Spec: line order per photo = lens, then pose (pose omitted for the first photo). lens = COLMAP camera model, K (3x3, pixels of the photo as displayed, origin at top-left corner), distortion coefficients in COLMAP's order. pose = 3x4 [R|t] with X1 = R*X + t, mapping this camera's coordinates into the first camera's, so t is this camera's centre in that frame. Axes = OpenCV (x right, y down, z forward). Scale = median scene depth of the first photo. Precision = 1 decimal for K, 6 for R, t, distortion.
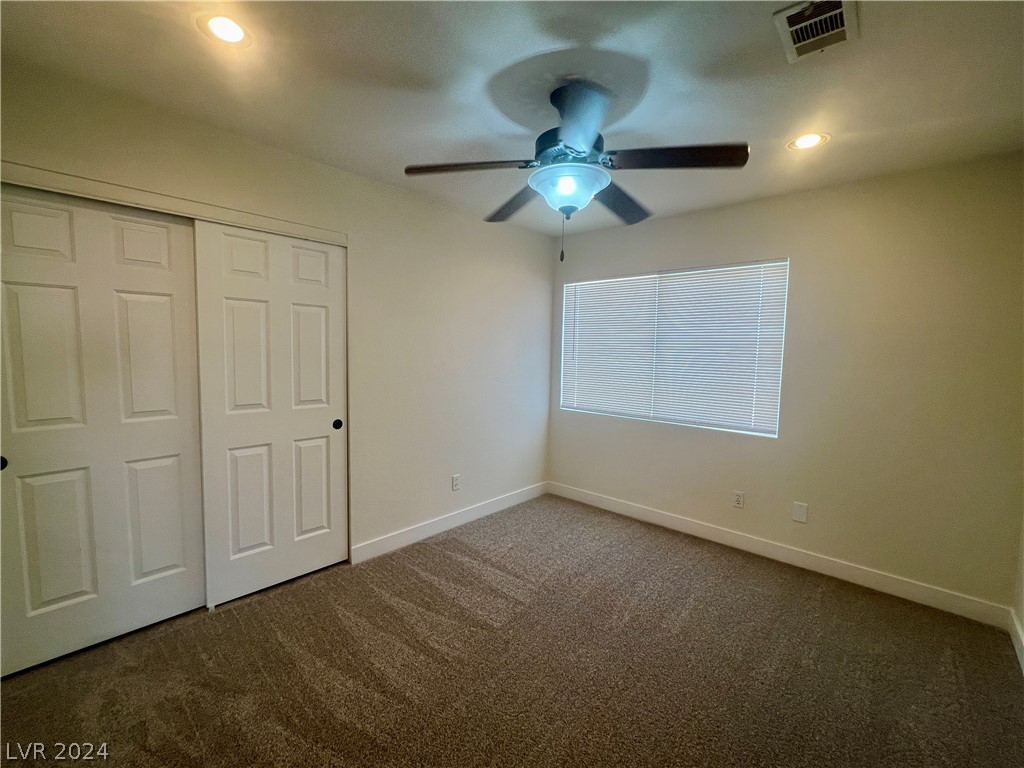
lens RADIAL K [[443.9, 0, 513.3], [0, 443.9, 382.3], [0, 0, 1]] dist [0.001653, 0.000365]
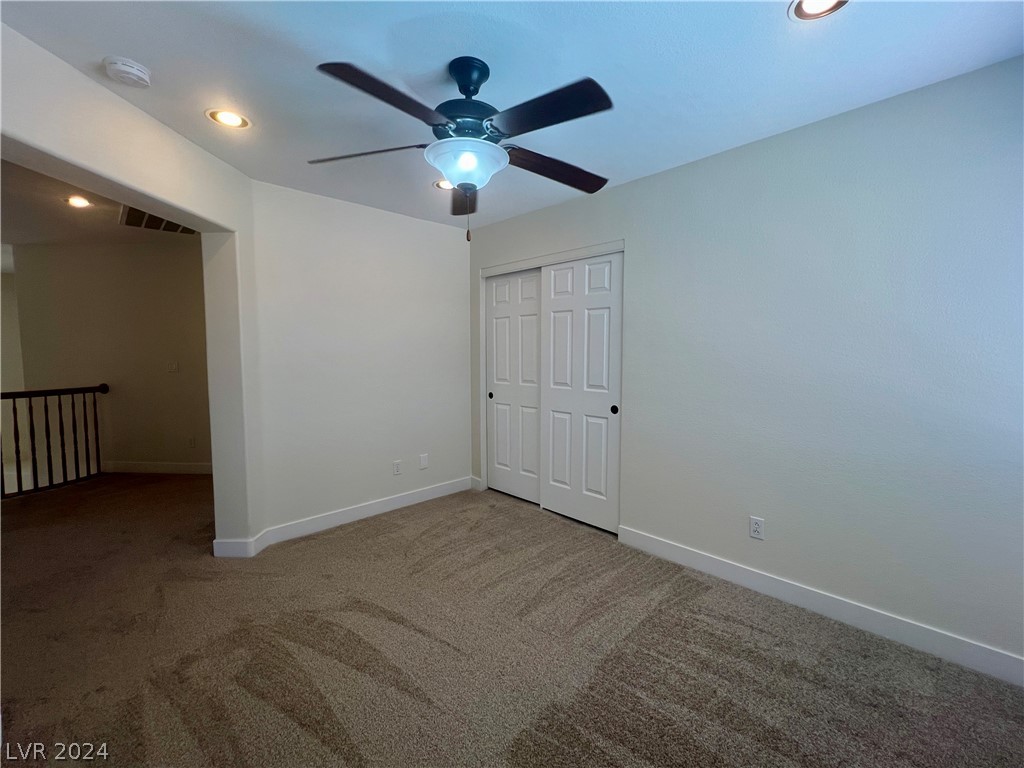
lens RADIAL K [[443.9, 0, 513.3], [0, 443.9, 382.3], [0, 0, 1]] dist [0.001653, 0.000365]
pose [[-0.079394, 0.049353, -0.995621, 0.796328], [-0.075431, 0.995613, 0.055368, -0.018974], [0.993985, 0.079497, -0.075323, 0.874838]]
